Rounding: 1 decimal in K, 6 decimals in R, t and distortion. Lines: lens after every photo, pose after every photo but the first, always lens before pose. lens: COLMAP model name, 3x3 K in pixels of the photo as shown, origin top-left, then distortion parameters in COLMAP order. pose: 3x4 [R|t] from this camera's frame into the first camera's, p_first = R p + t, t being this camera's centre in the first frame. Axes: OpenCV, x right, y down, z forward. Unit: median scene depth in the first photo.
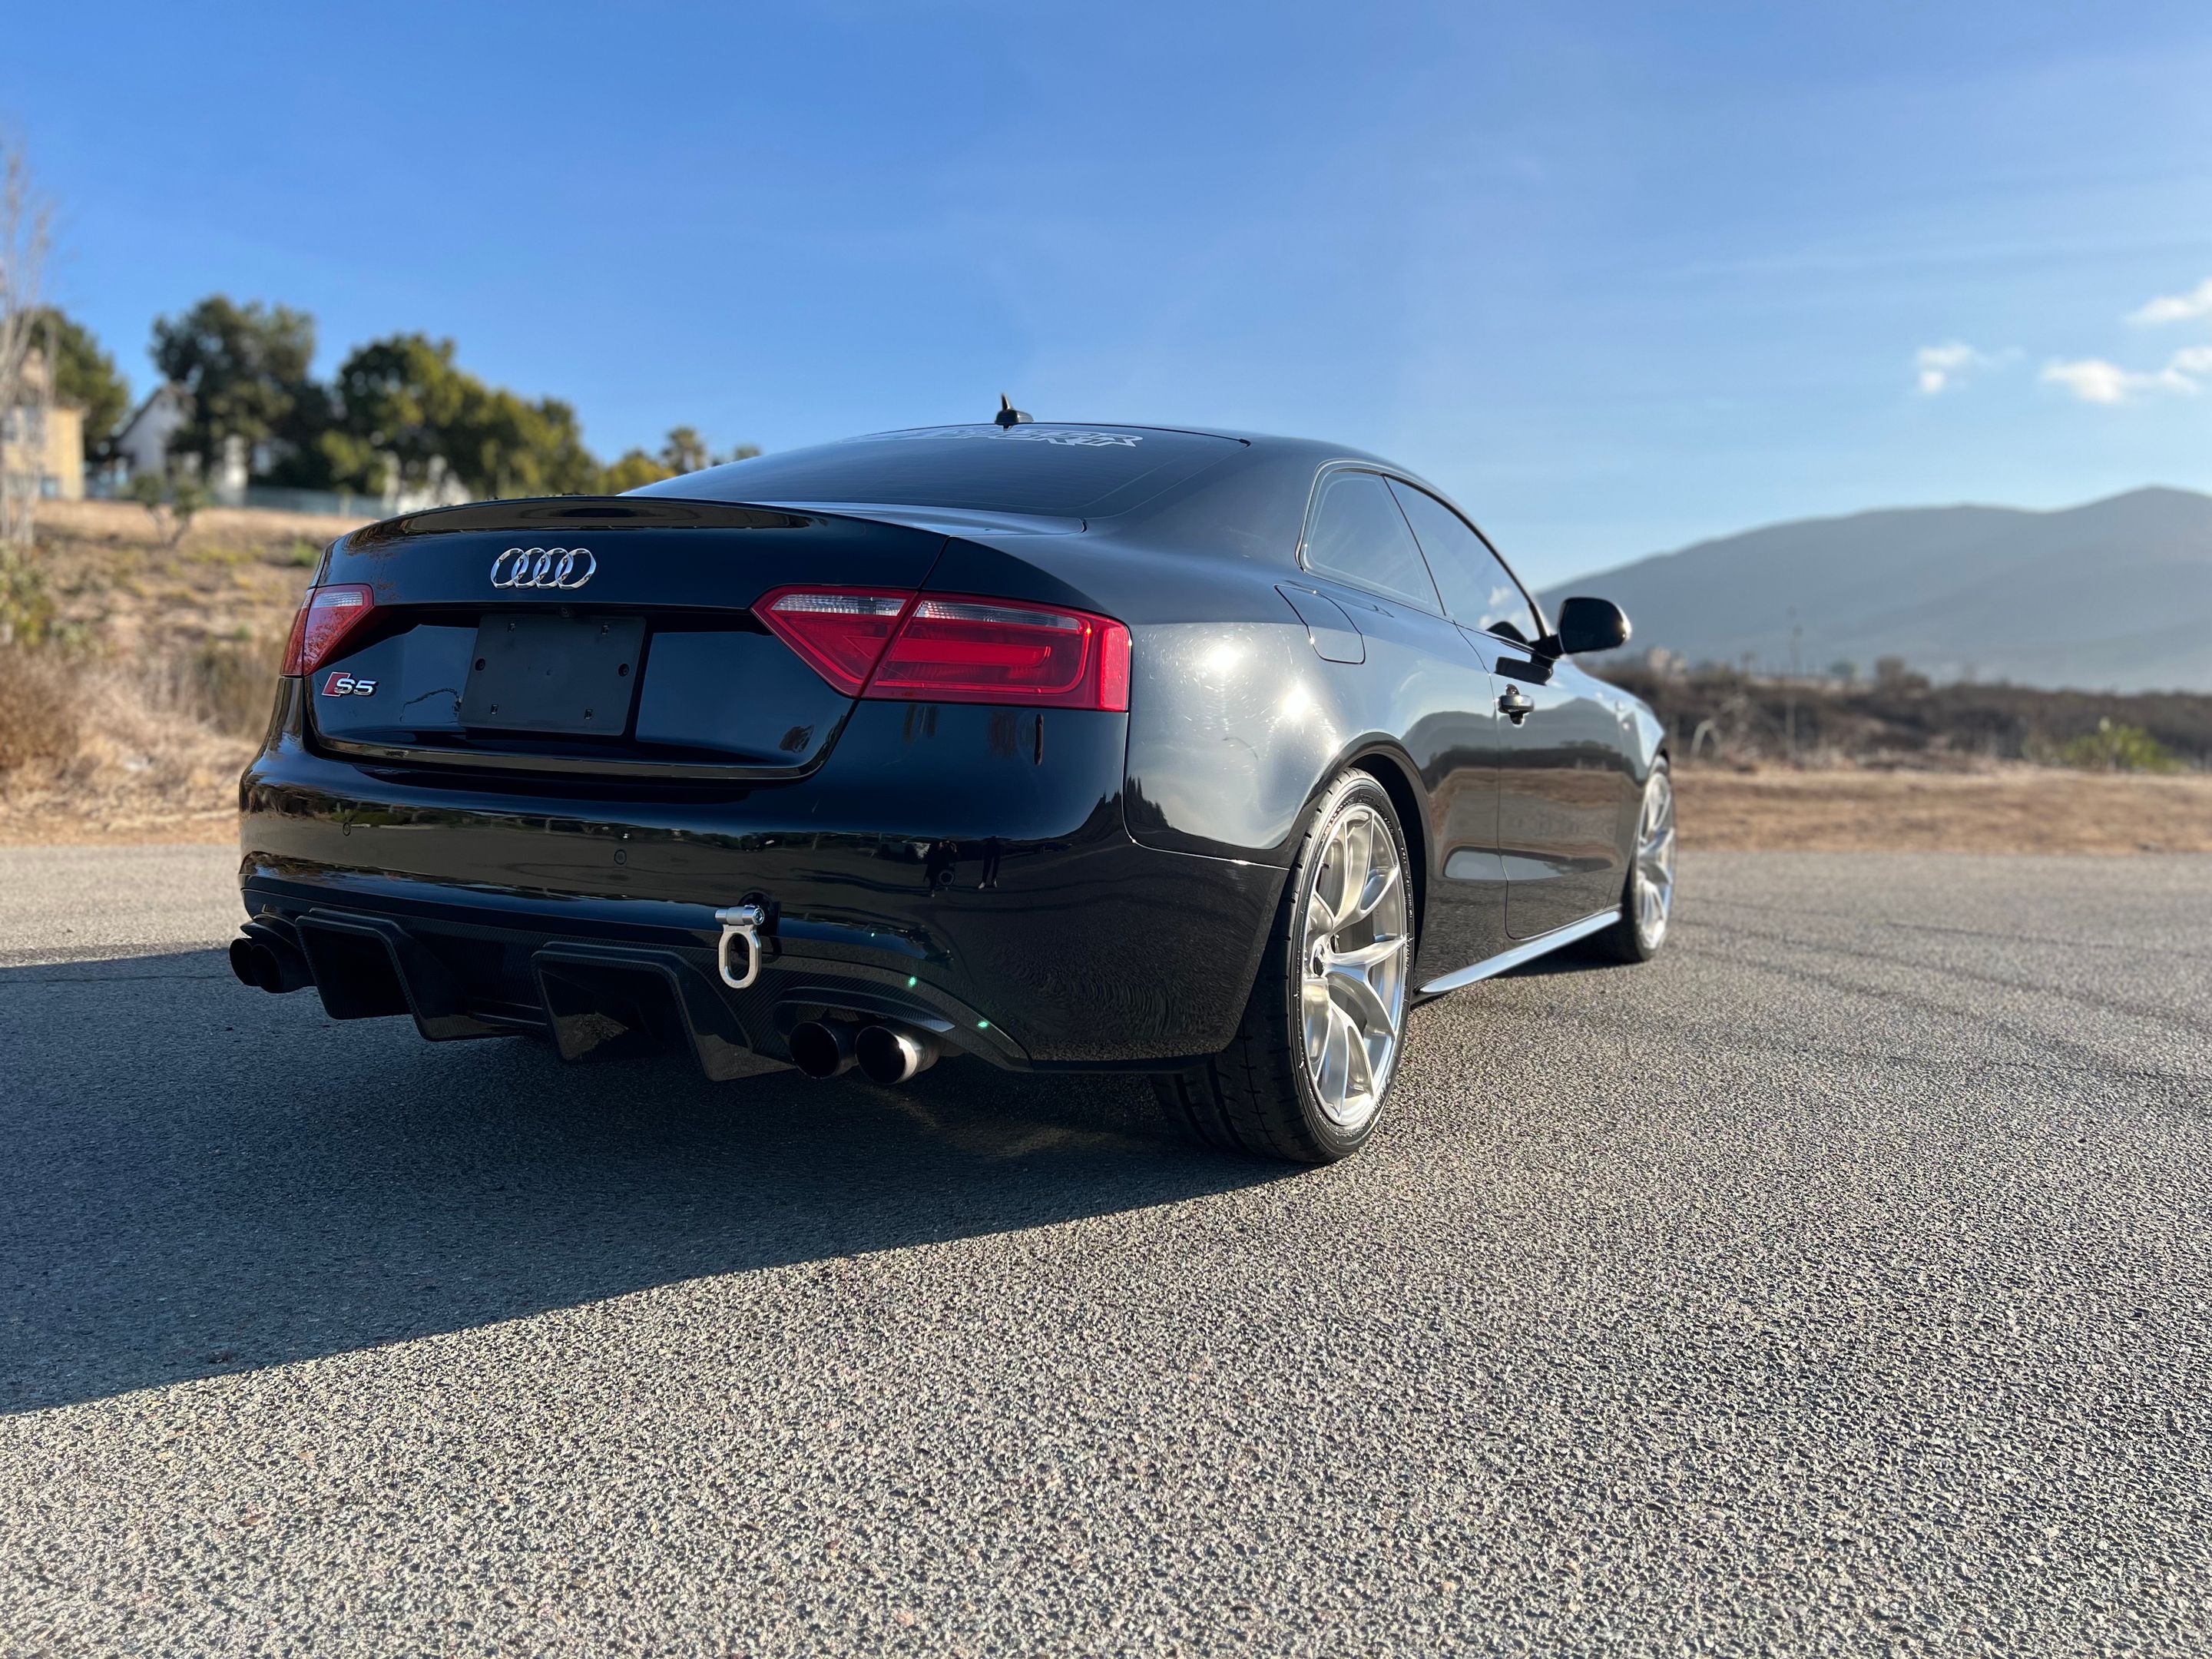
lens RADIAL K [[1683.3, 0, 1106.0], [0, 1683.3, 829.5], [0, 0, 1]] dist [0.051288, -0.048298]
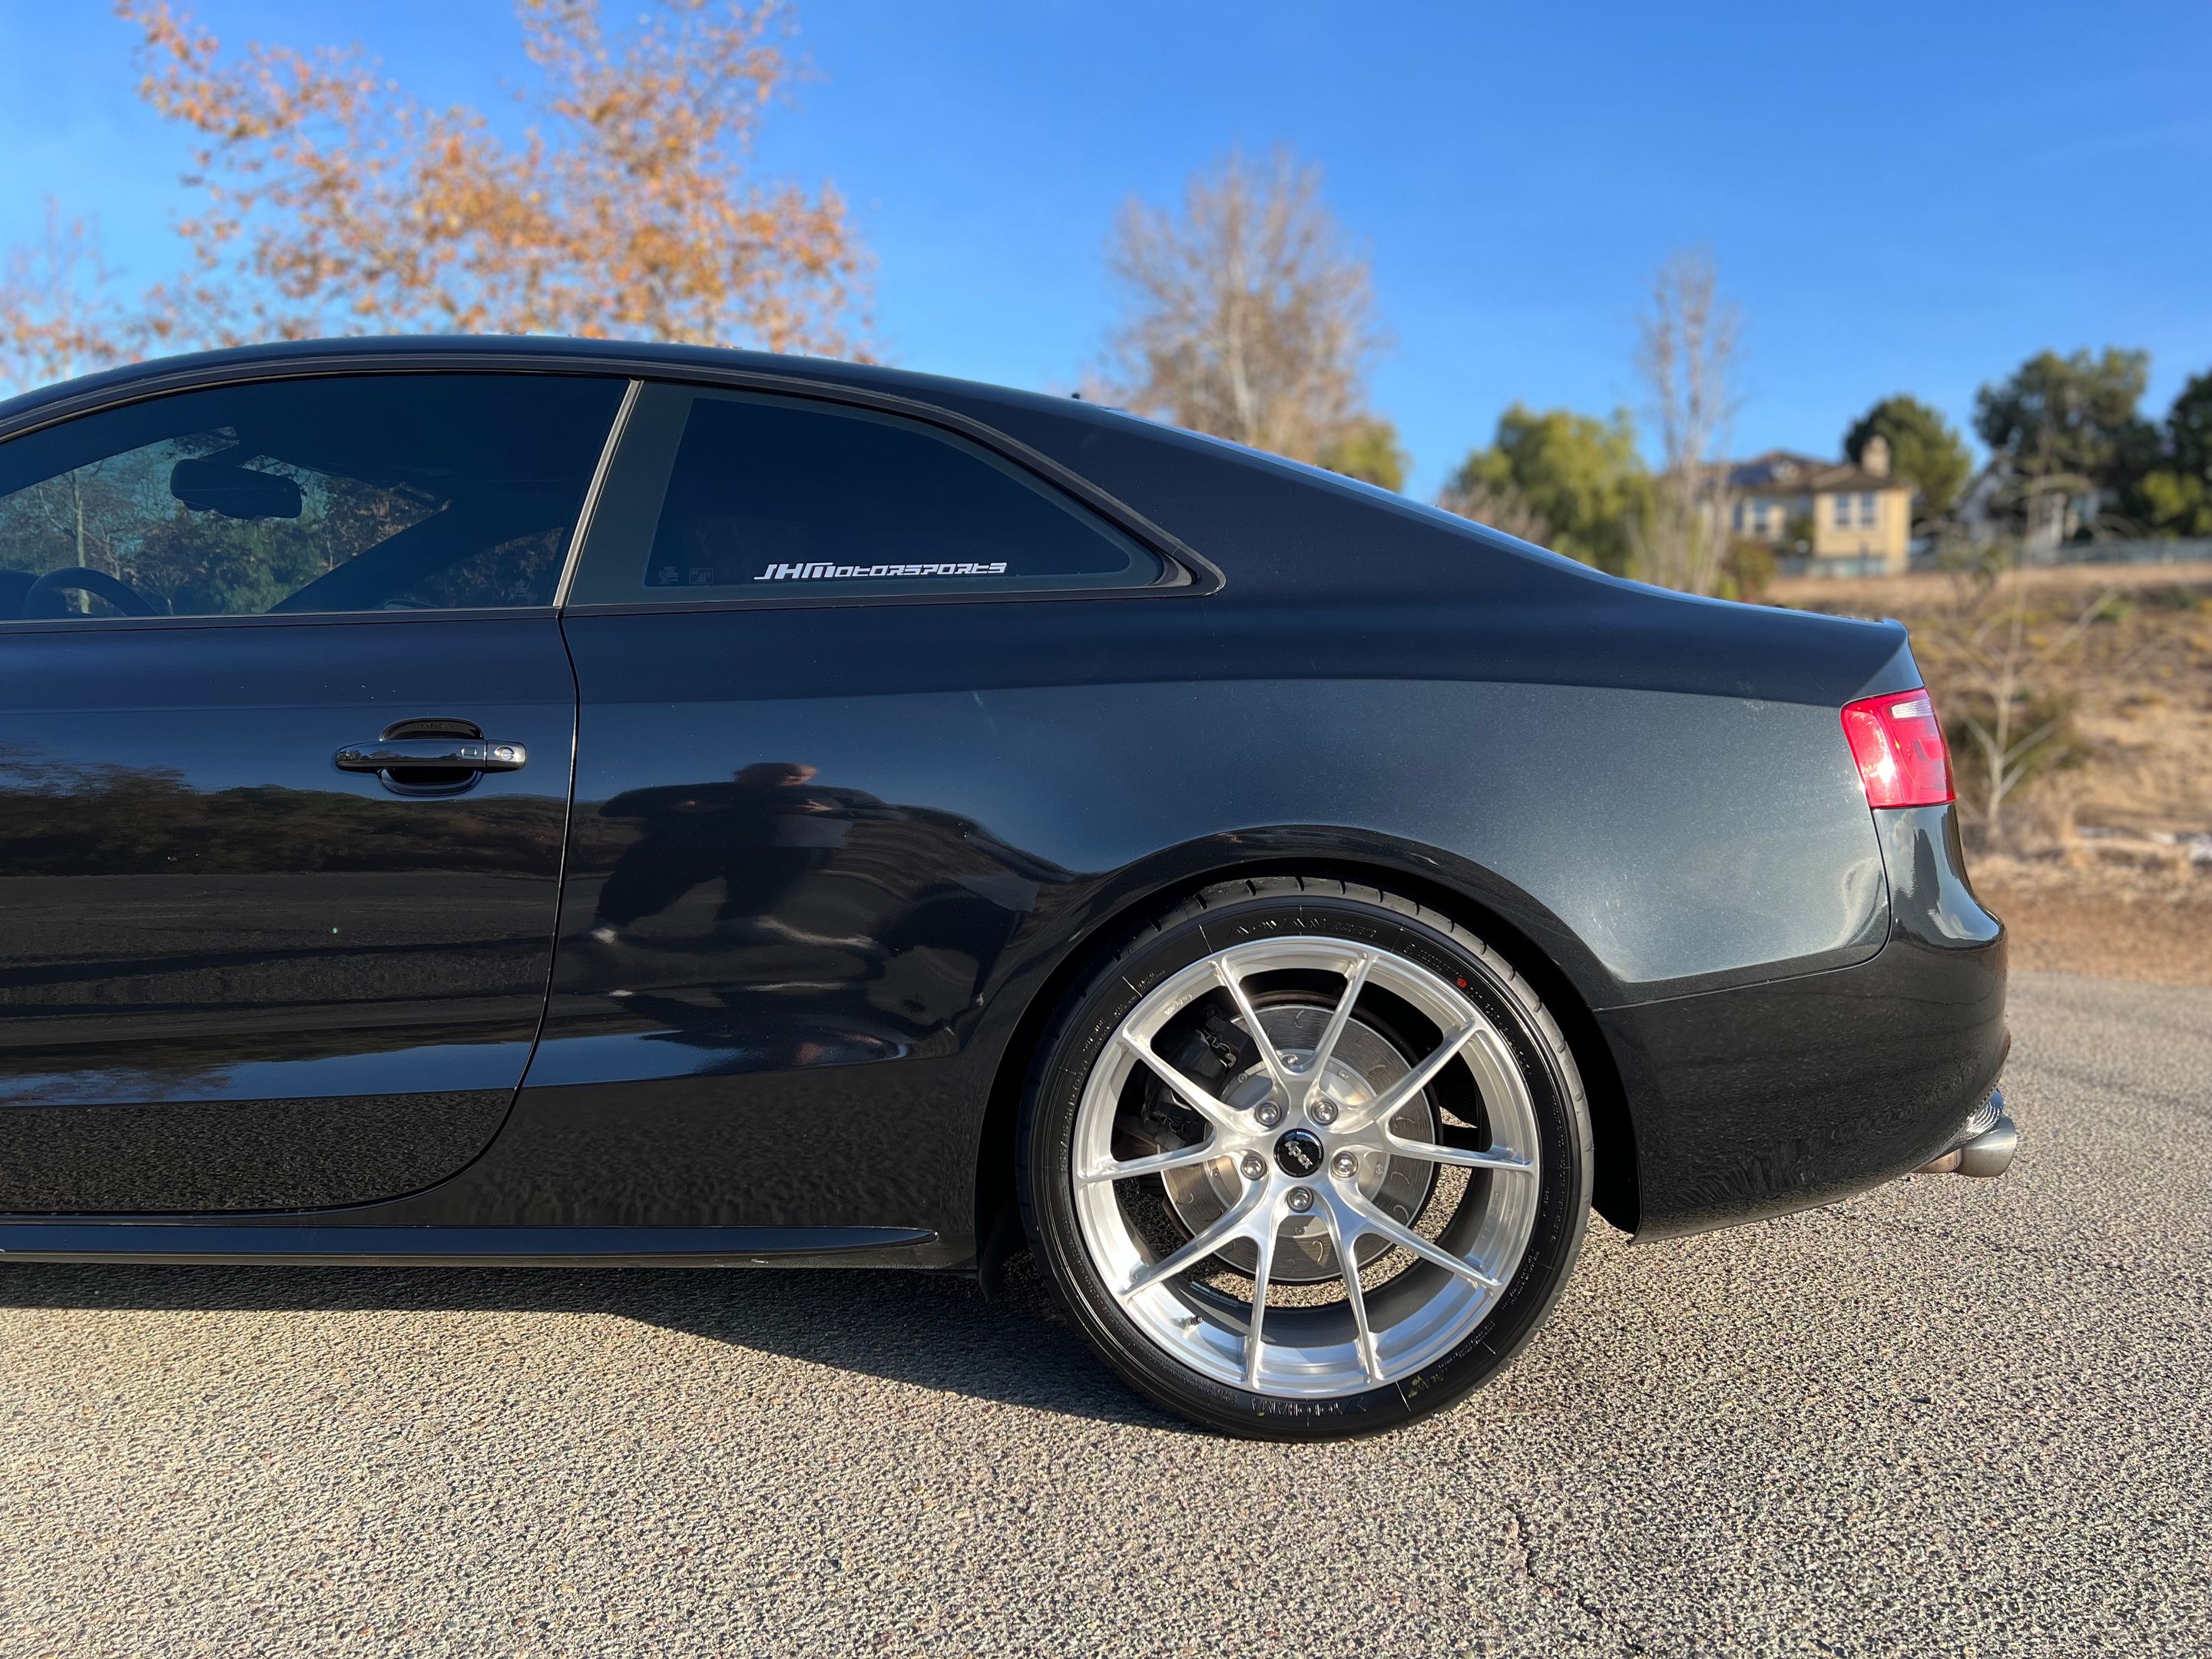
lens RADIAL K [[1681.3, 0, 1108.0], [0, 1681.3, 835.1], [0, 0, 1]] dist [0.061881, -0.074048]
pose [[0.527513, 0.034909, -0.848829, 0.151517], [-0.063131, 0.998004, 0.001810, -0.012083], [0.847198, 0.052633, 0.528664, 0.154044]]
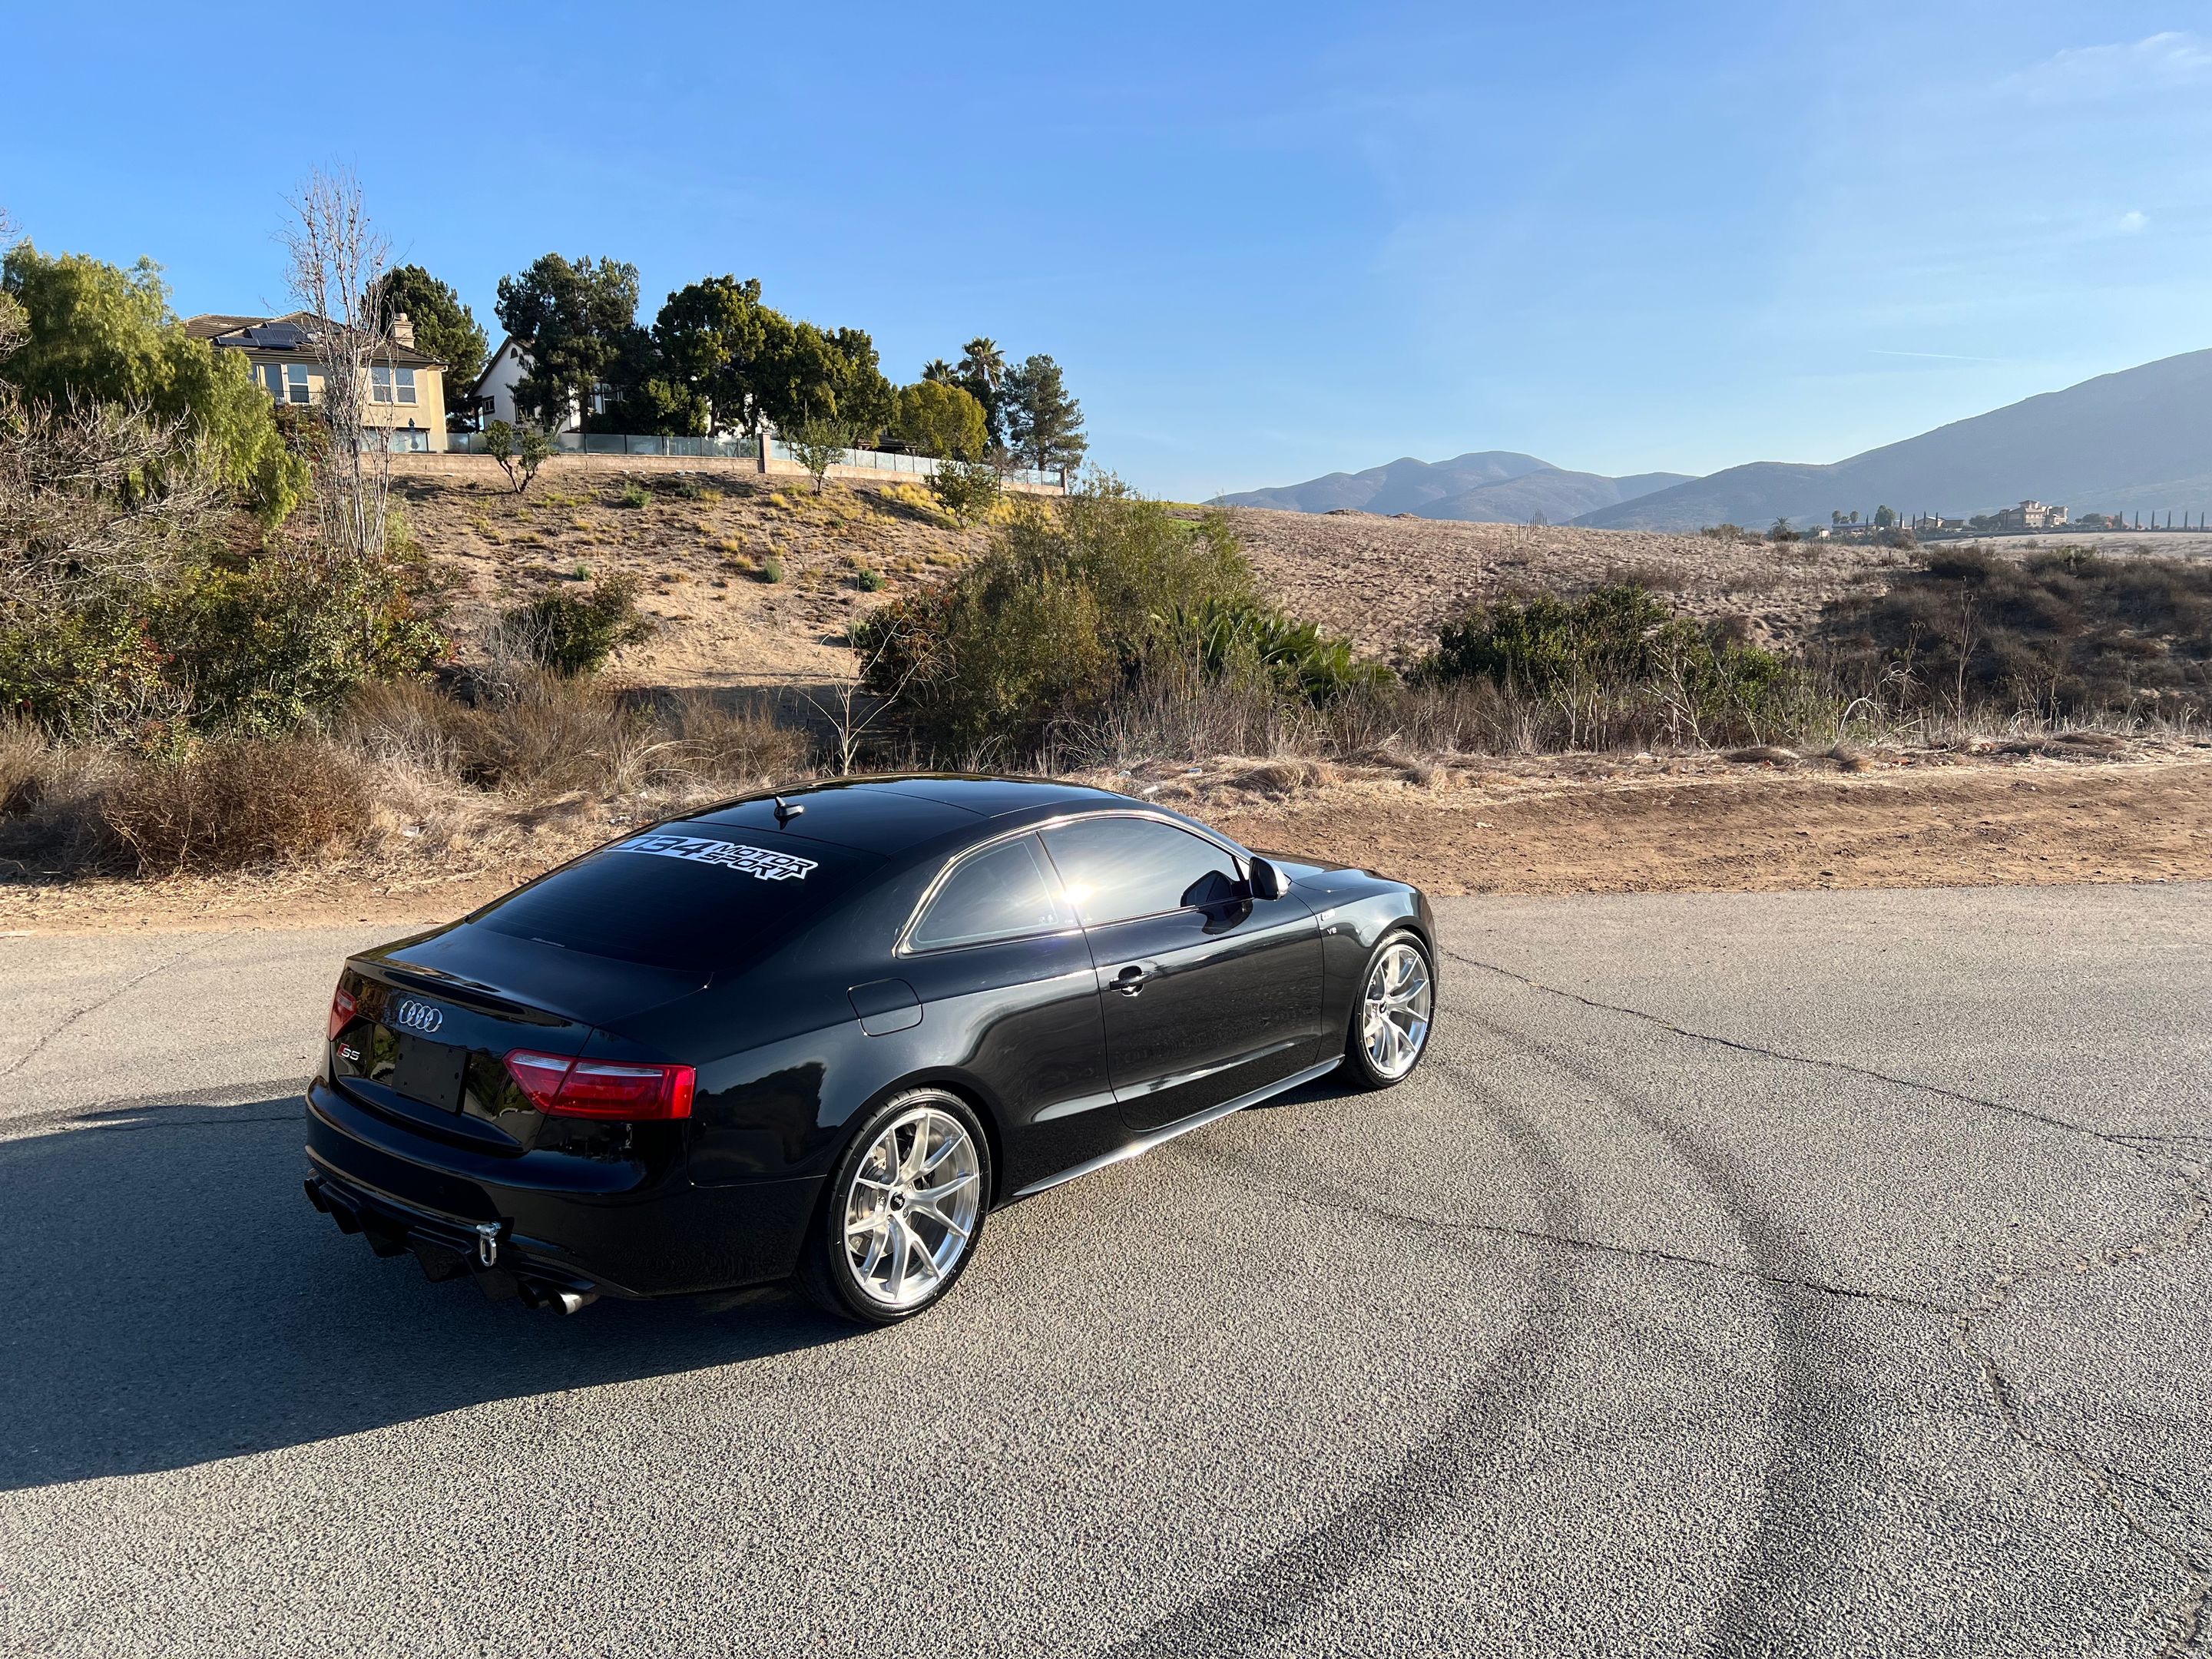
lens RADIAL K [[1681.3, 0, 1108.0], [0, 1681.3, 835.1], [0, 0, 1]] dist [0.061881, -0.074048]
pose [[0.982762, -0.002693, -0.184854, 0.107248], [0.016404, 0.997220, 0.072687, -0.067148], [0.184144, -0.074467, 0.980074, -0.096105]]
